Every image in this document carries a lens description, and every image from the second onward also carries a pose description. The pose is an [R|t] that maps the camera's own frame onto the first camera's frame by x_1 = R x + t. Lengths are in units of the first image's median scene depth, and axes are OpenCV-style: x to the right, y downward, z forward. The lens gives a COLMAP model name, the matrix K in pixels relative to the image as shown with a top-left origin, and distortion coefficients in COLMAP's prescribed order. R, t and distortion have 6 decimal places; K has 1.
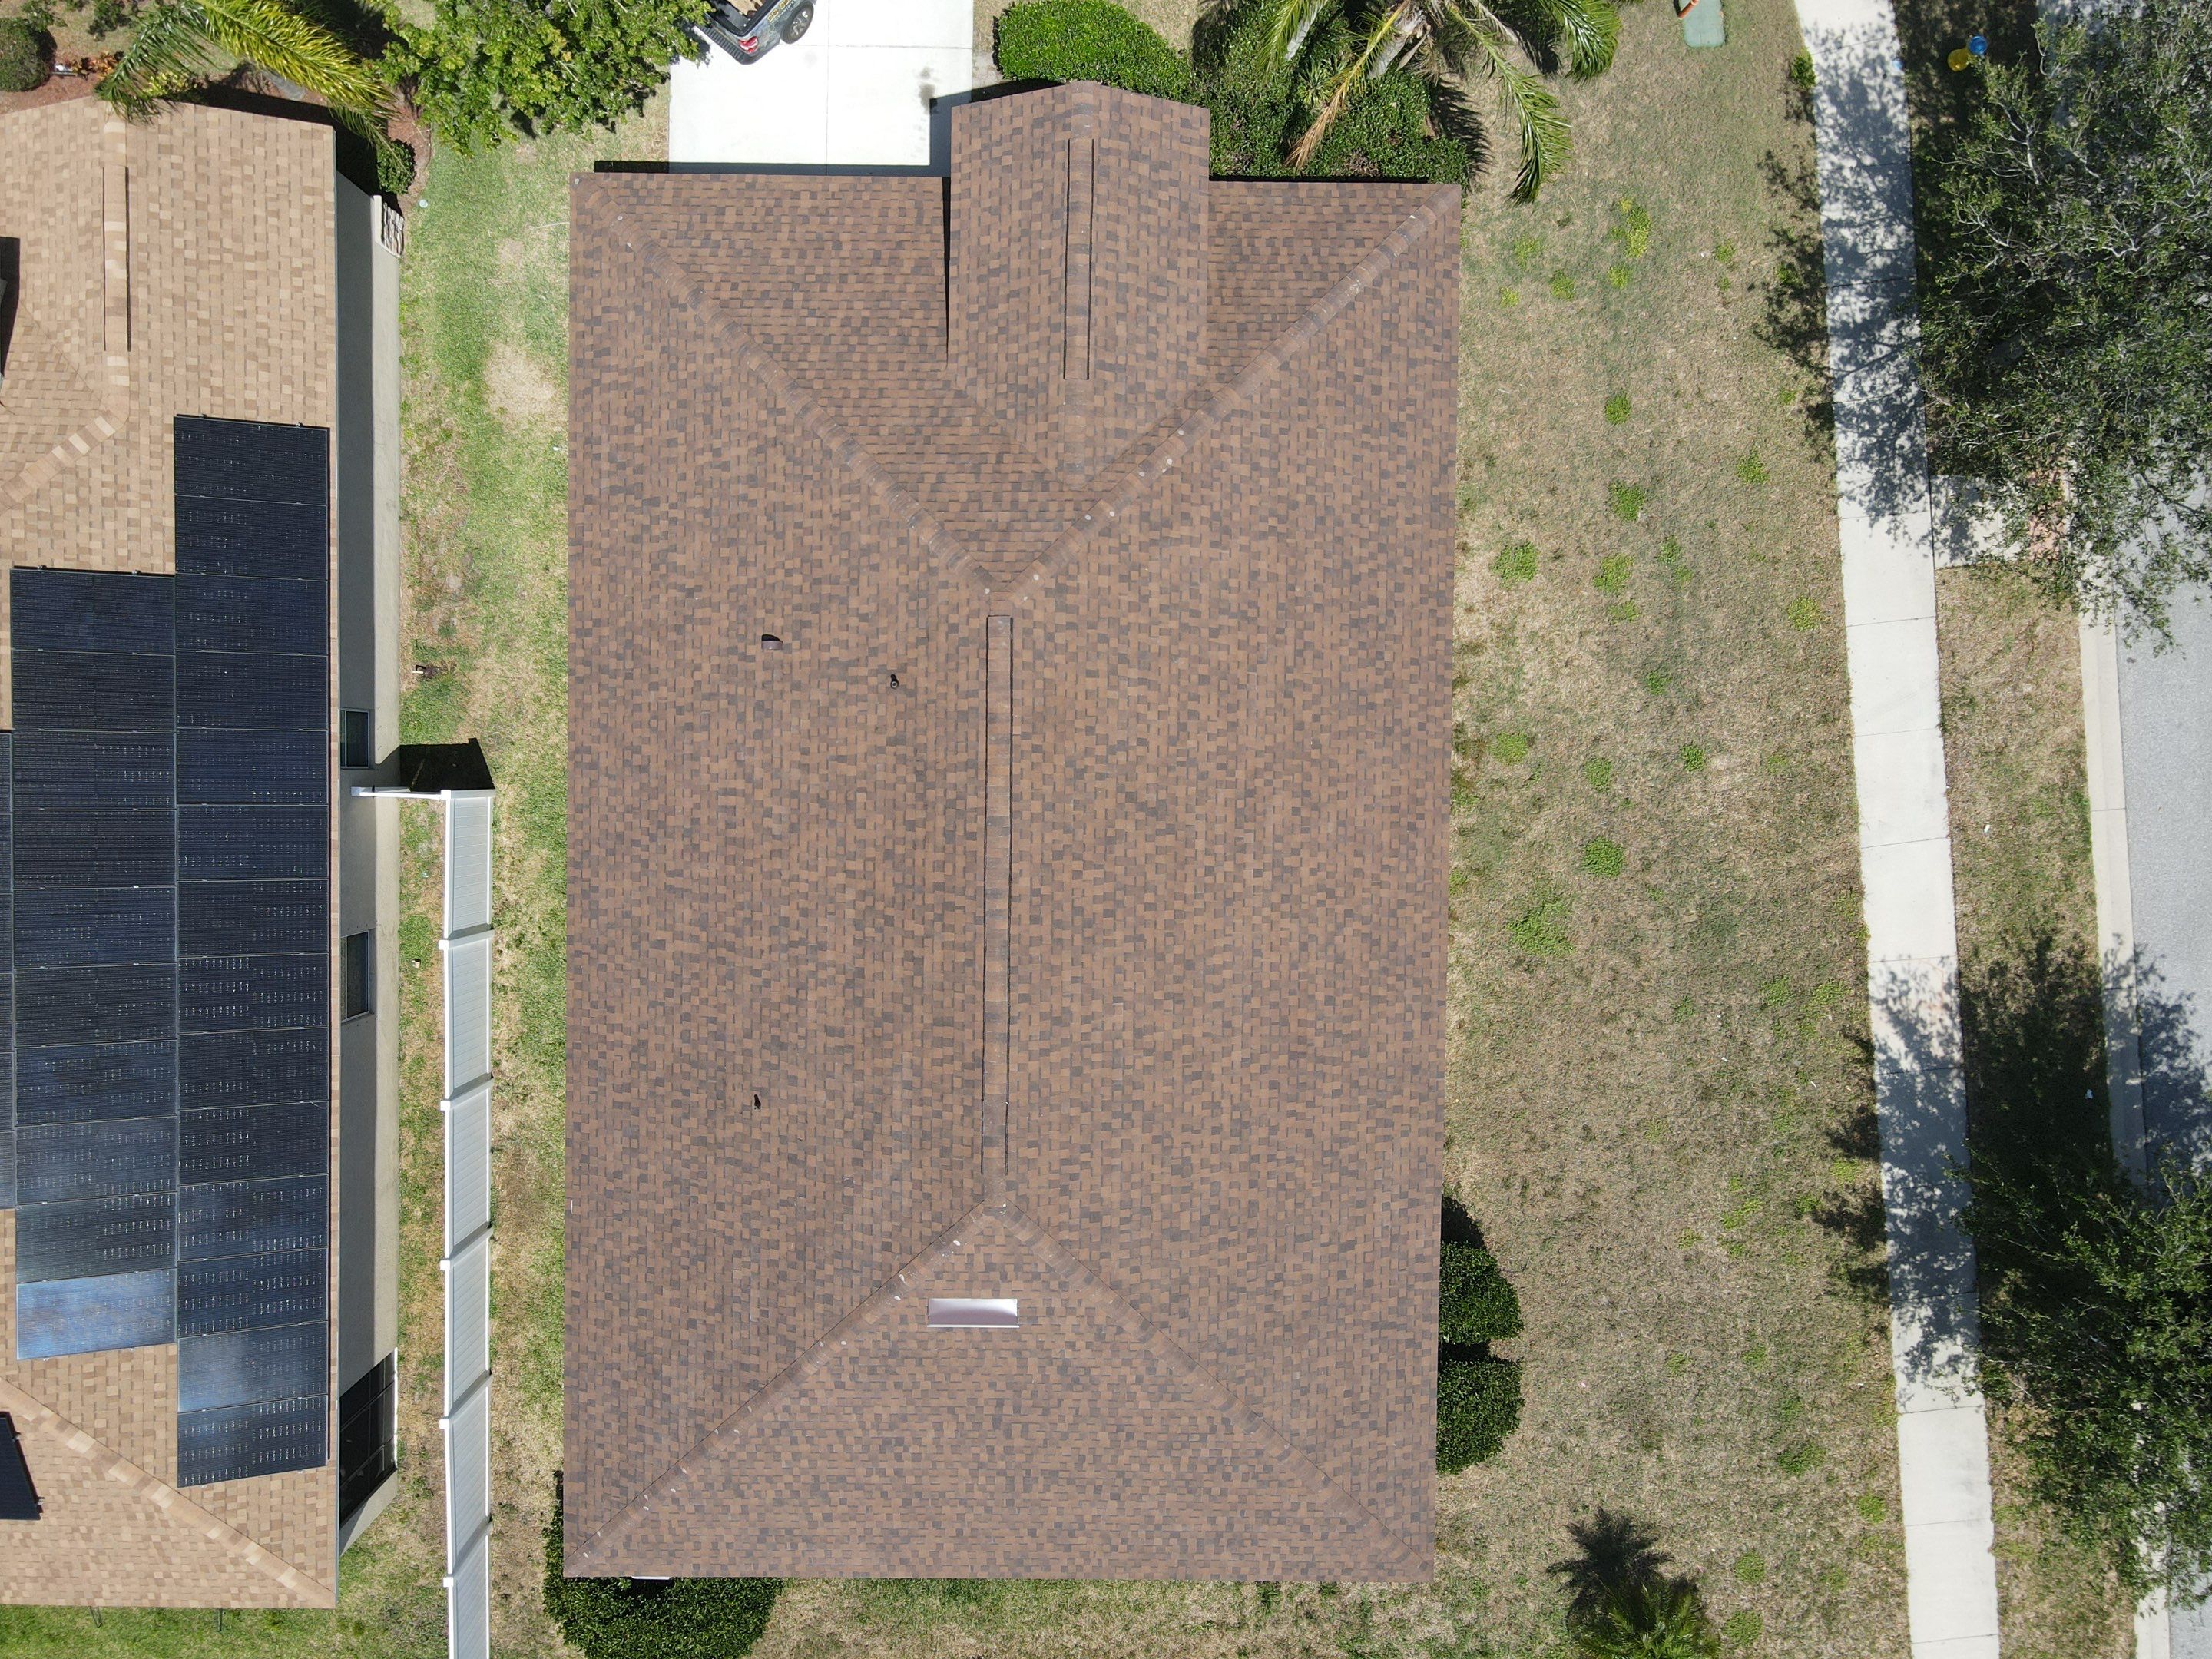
lens RADIAL K [[1635.2, 0, 1078.7], [0, 1635.2, 813.1], [0, 0, 1]] dist [-0.023149, 0.062747]
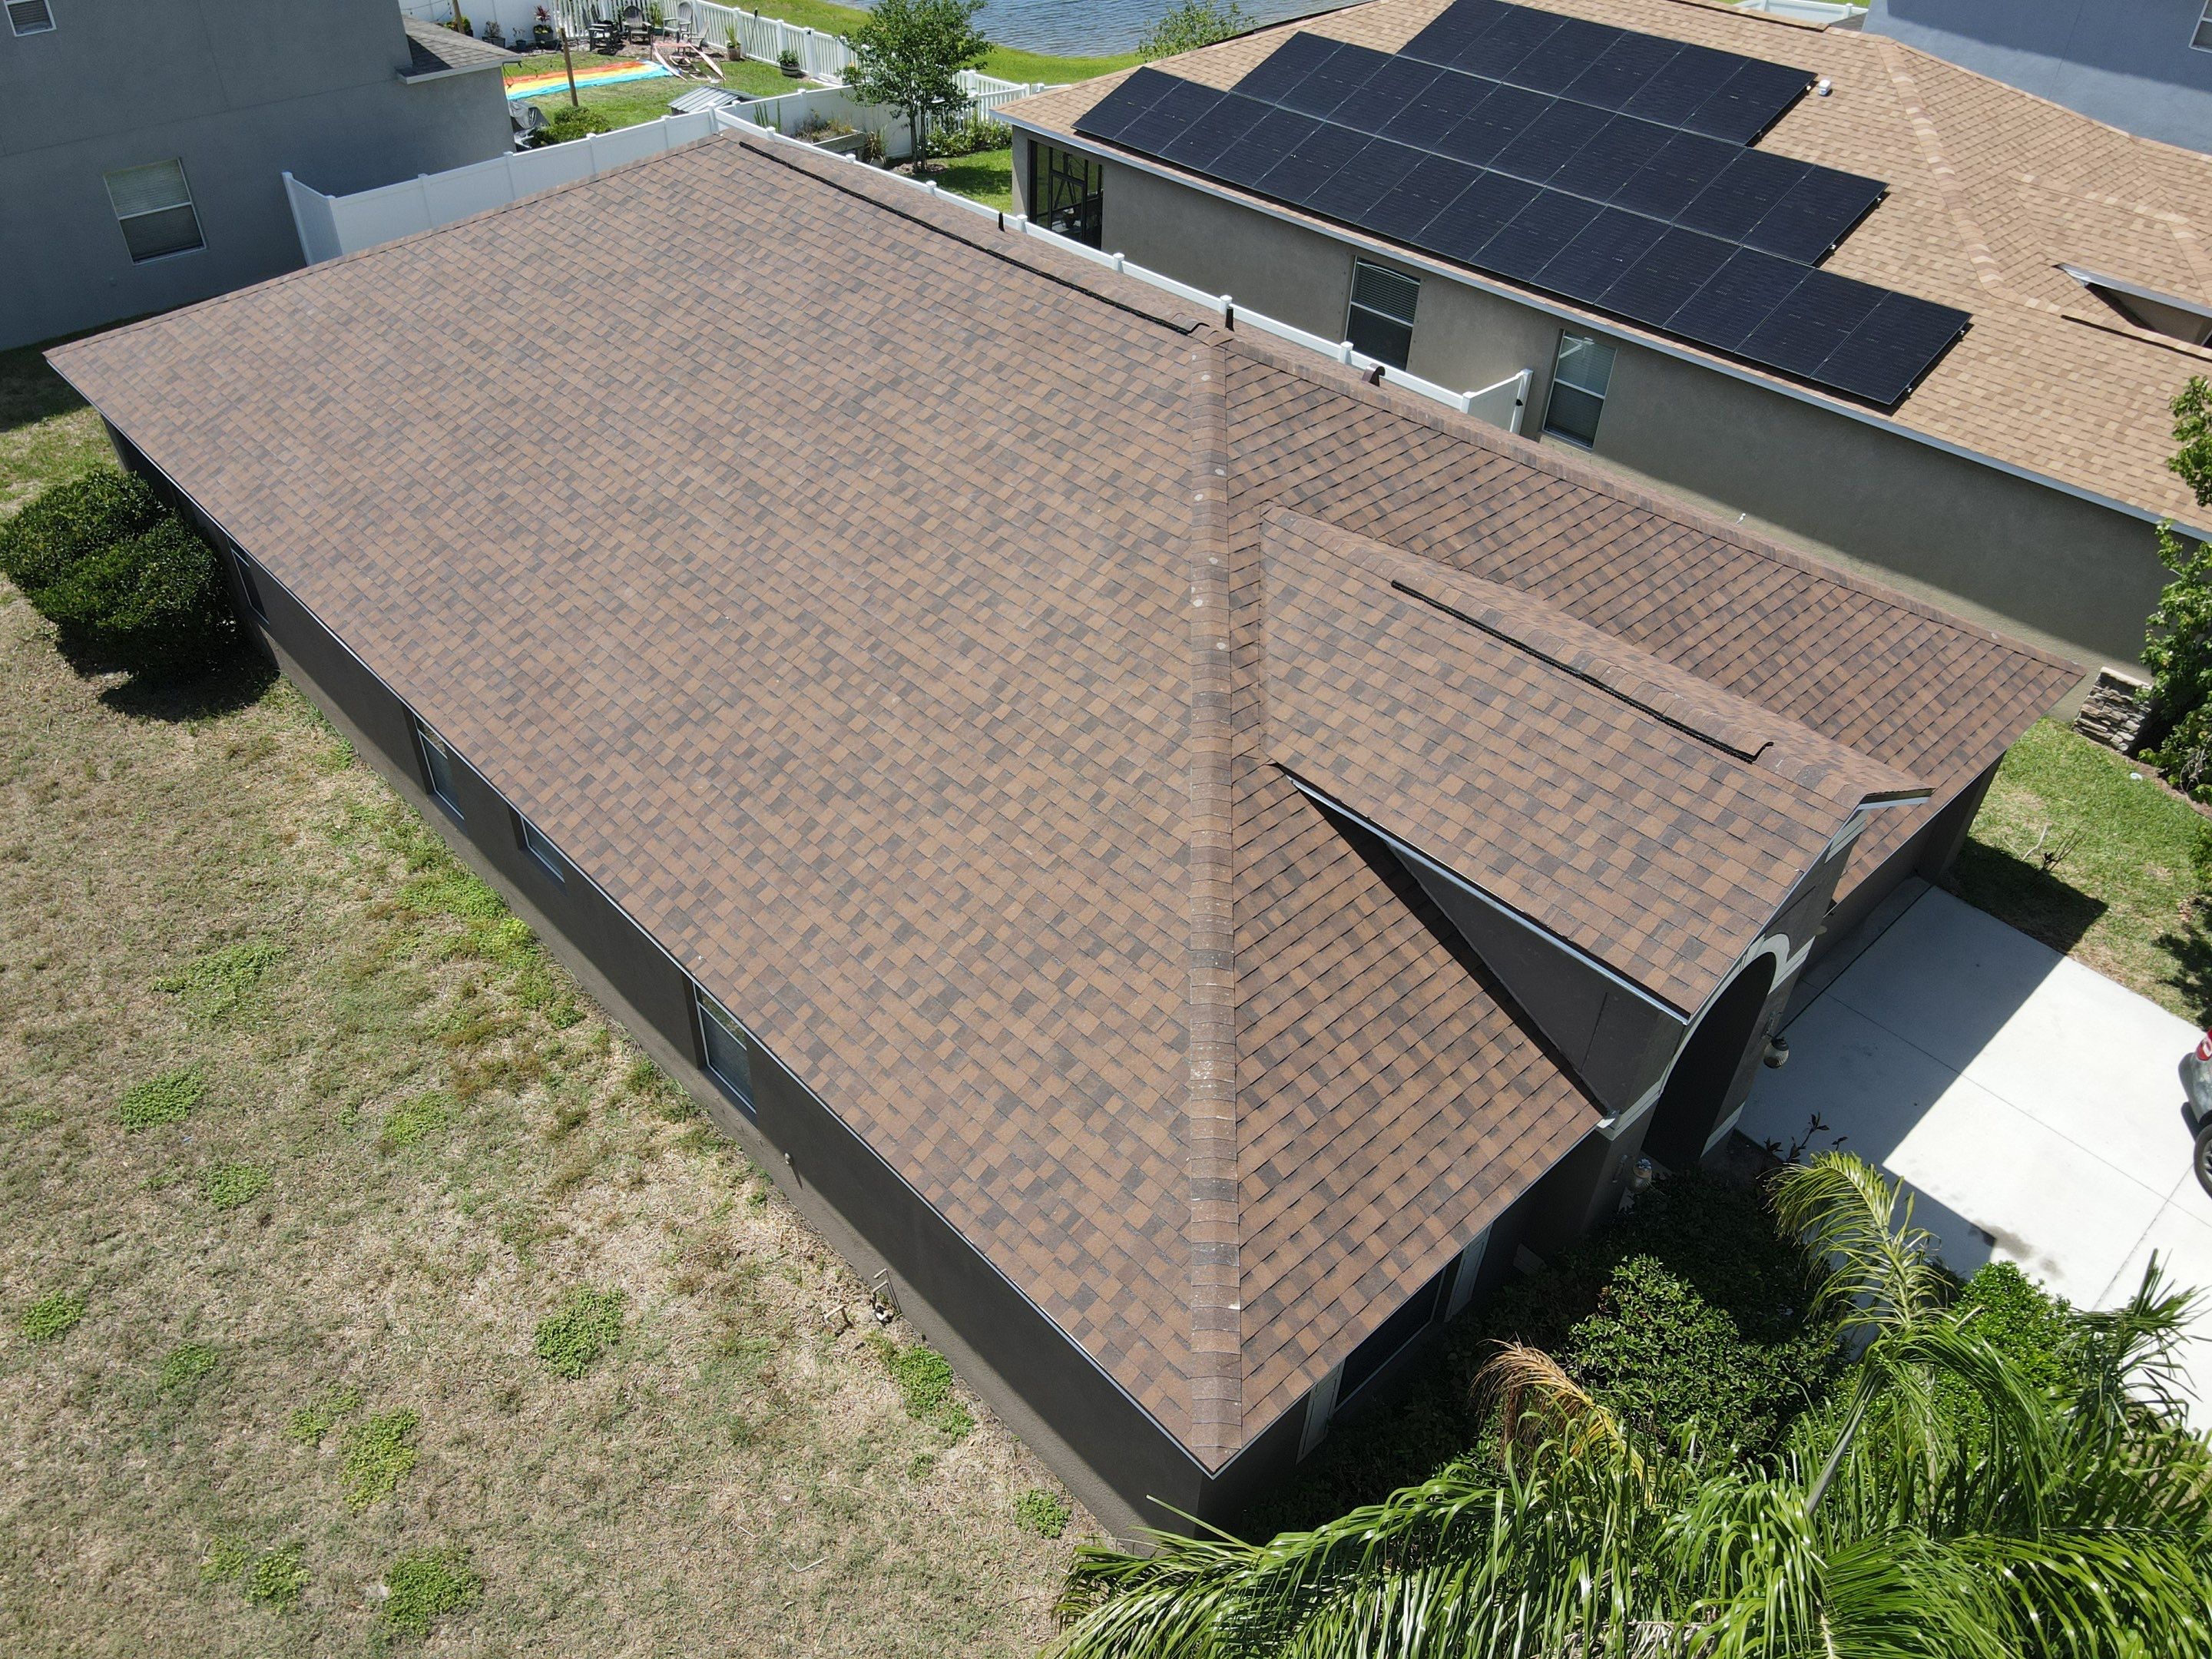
lens RADIAL K [[1635.2, 0, 1078.7], [0, 1635.2, 813.1], [0, 0, 1]] dist [-0.023149, 0.062747]
pose [[-0.722001, 0.408390, -0.558509, 0.379133], [-0.689833, -0.487119, 0.535579, -0.454277], [-0.053335, 0.771967, 0.633421, 0.570426]]
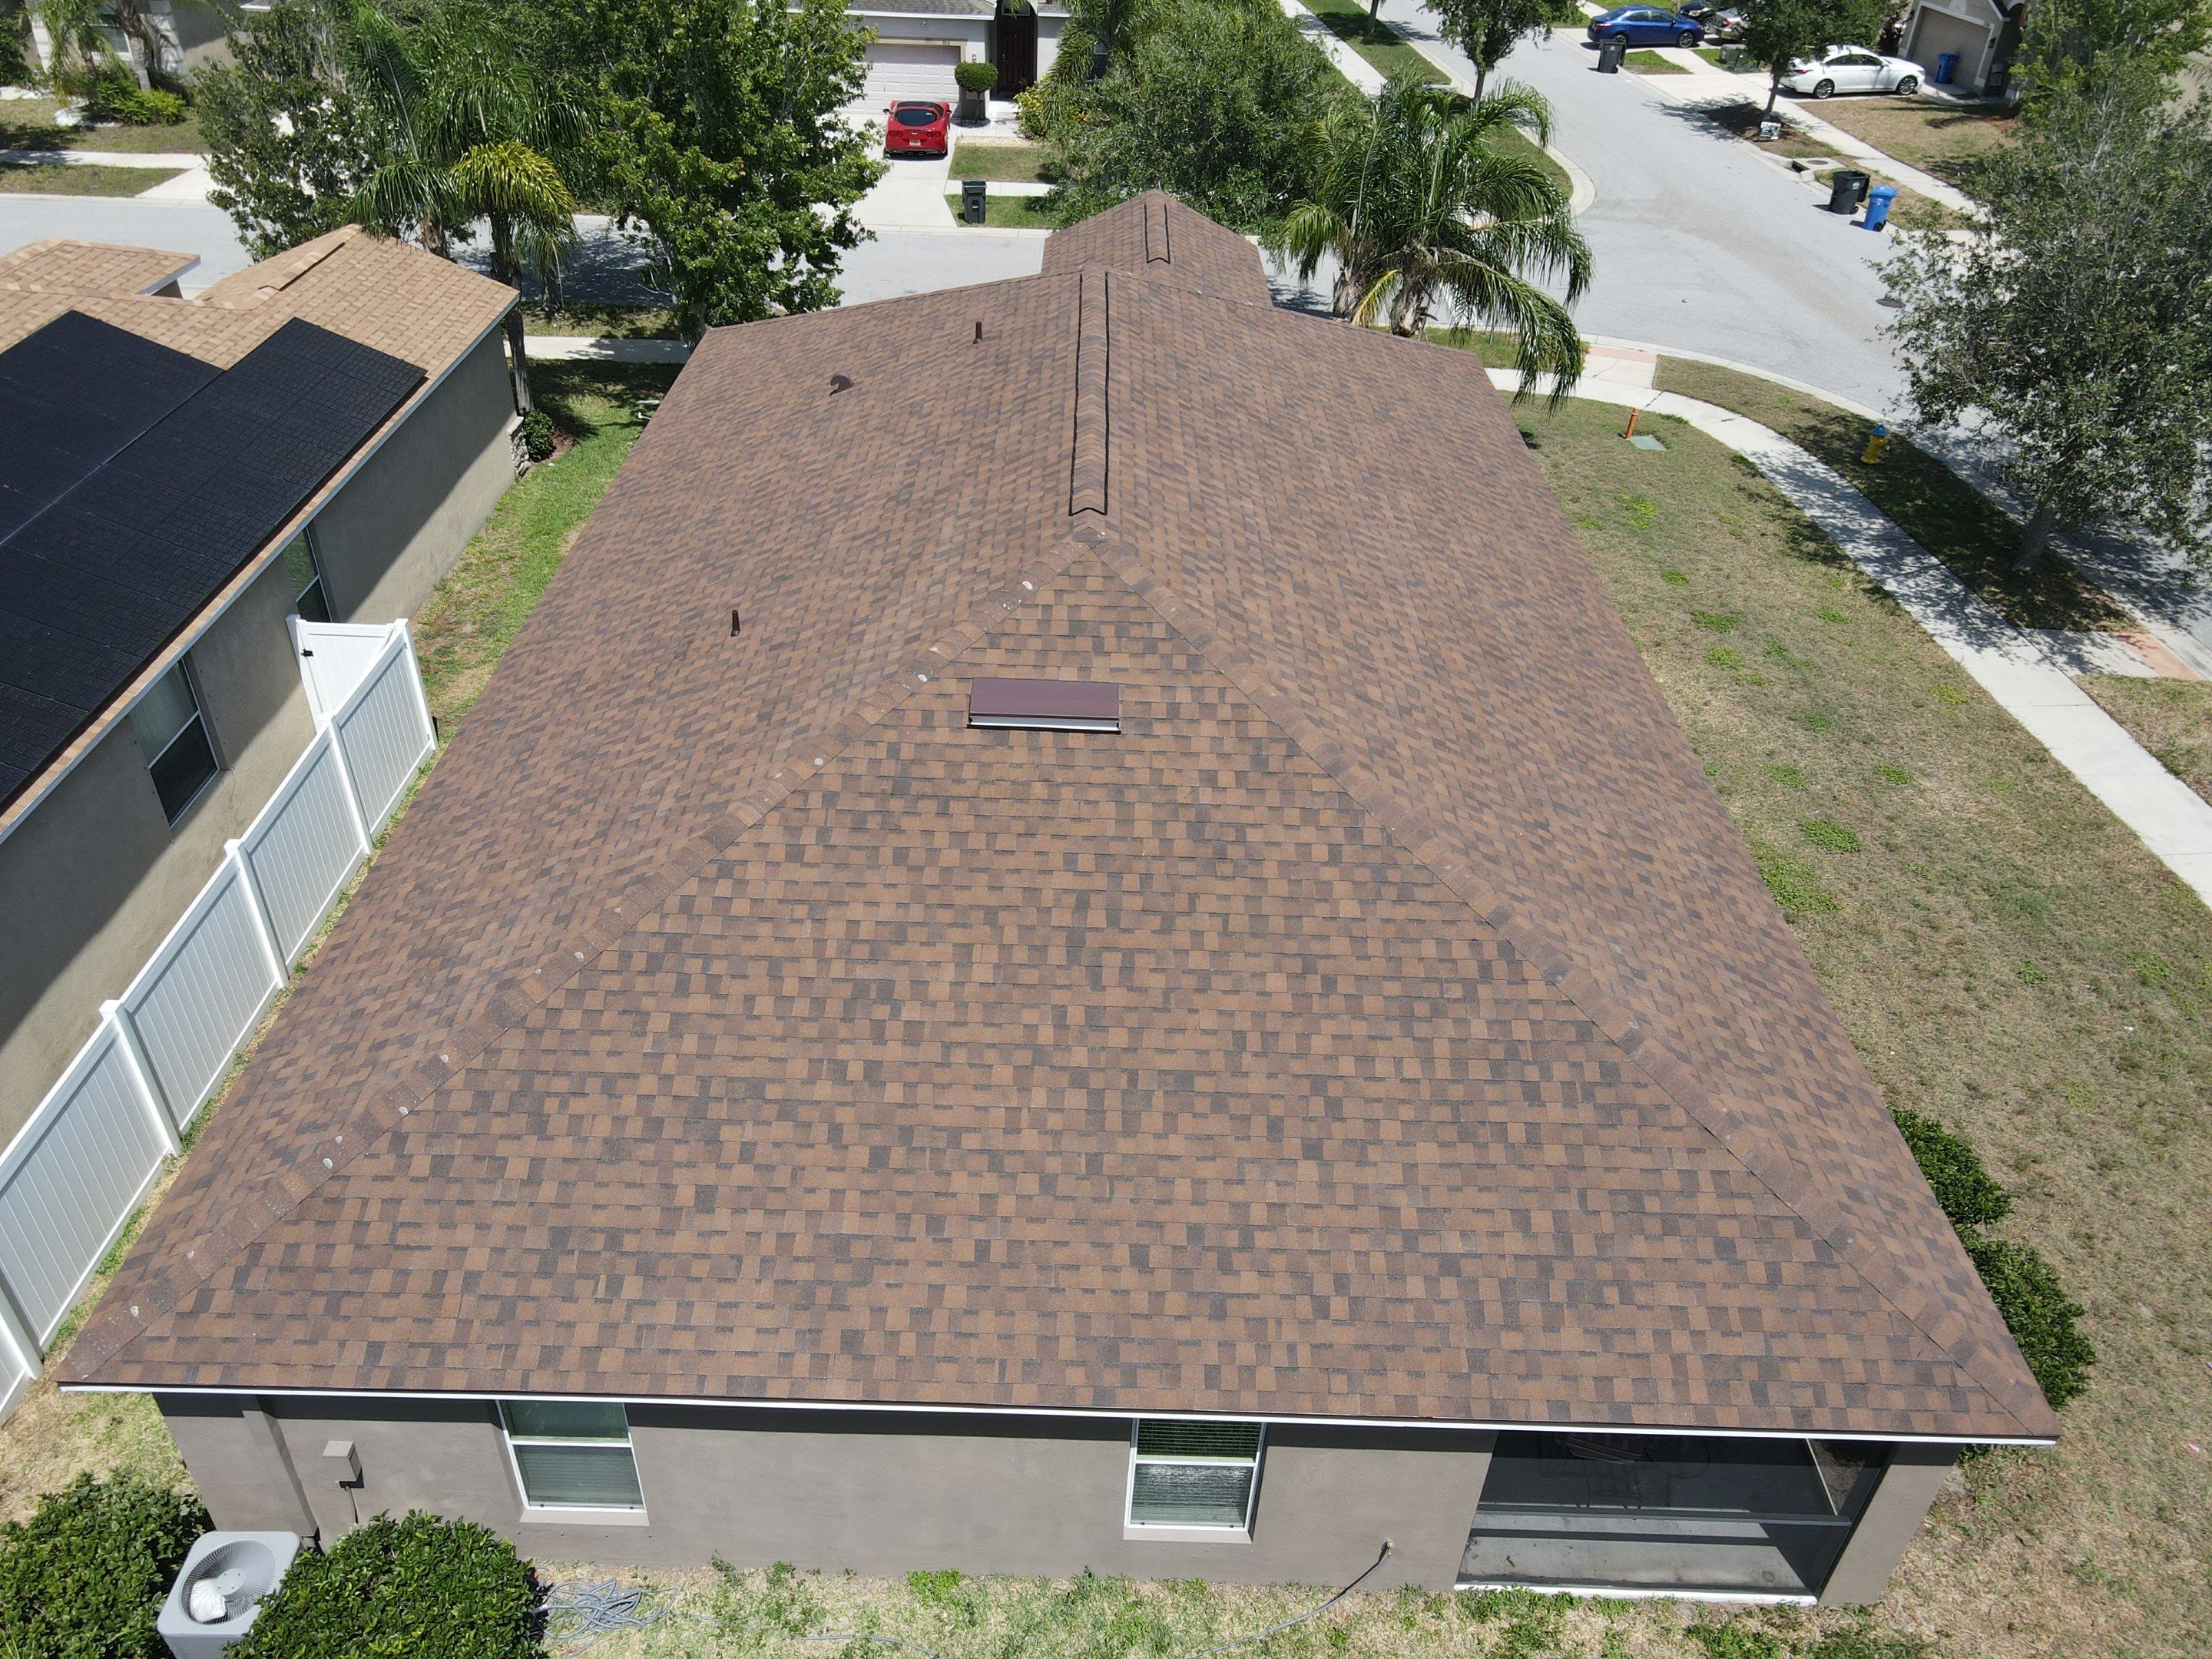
lens RADIAL K [[1635.2, 0, 1078.7], [0, 1635.2, 813.1], [0, 0, 1]] dist [-0.023149, 0.062747]
pose [[0.999759, 0.019000, 0.011012, -0.048849], [-0.001213, 0.548455, -0.836179, 0.695259], [-0.021926, 0.835964, 0.548346, 0.589587]]
